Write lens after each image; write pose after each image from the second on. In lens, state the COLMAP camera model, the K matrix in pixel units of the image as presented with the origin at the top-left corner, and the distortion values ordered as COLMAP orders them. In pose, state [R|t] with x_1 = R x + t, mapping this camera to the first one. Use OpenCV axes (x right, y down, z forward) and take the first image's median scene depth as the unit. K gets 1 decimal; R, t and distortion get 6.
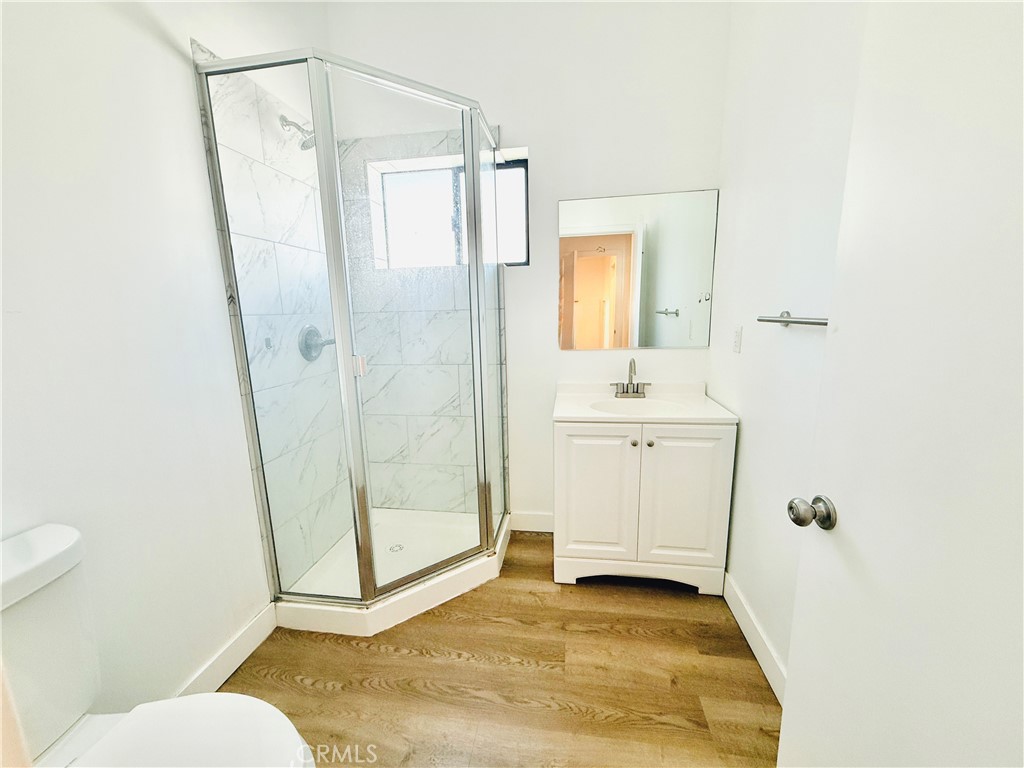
lens RADIAL K [[411.1, 0, 508.4], [0, 411.1, 385.4], [0, 0, 1]] dist [0.002070, -0.000632]
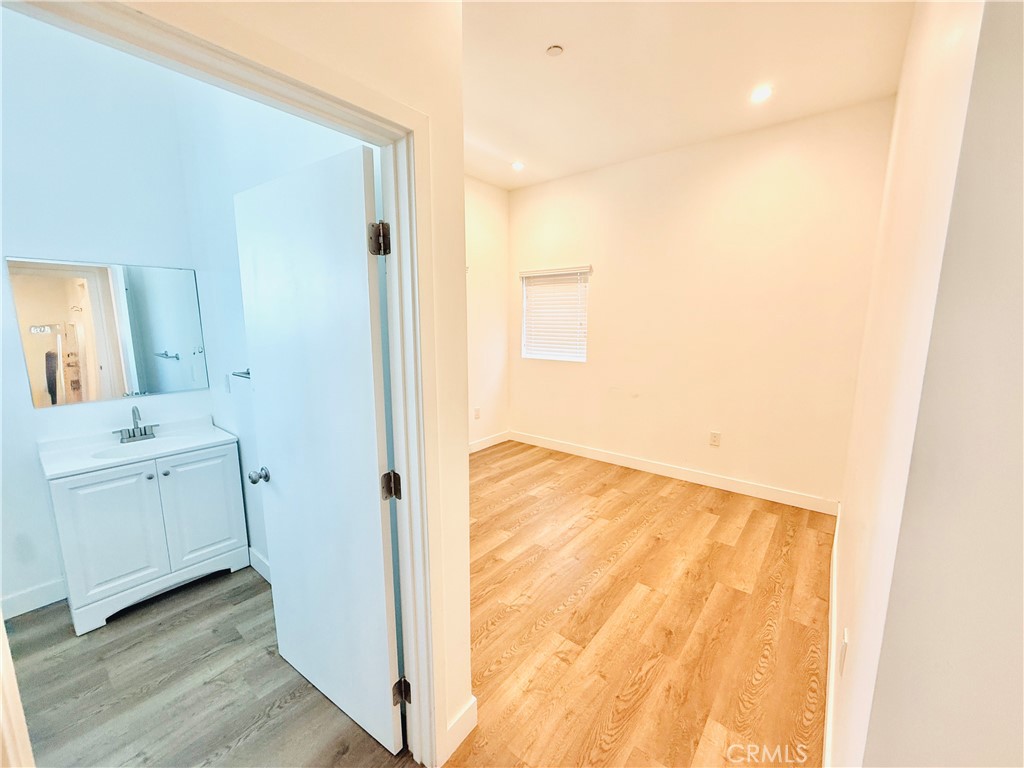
lens RADIAL K [[411.1, 0, 506.5], [0, 411.1, 385.7], [0, 0, 1]] dist [0.002070, -0.000632]
pose [[0.509285, -0.113876, 0.853030, -0.160675], [0.146230, 0.988244, 0.044623, -0.025292], [-0.848083, 0.102013, 0.519950, -0.542357]]
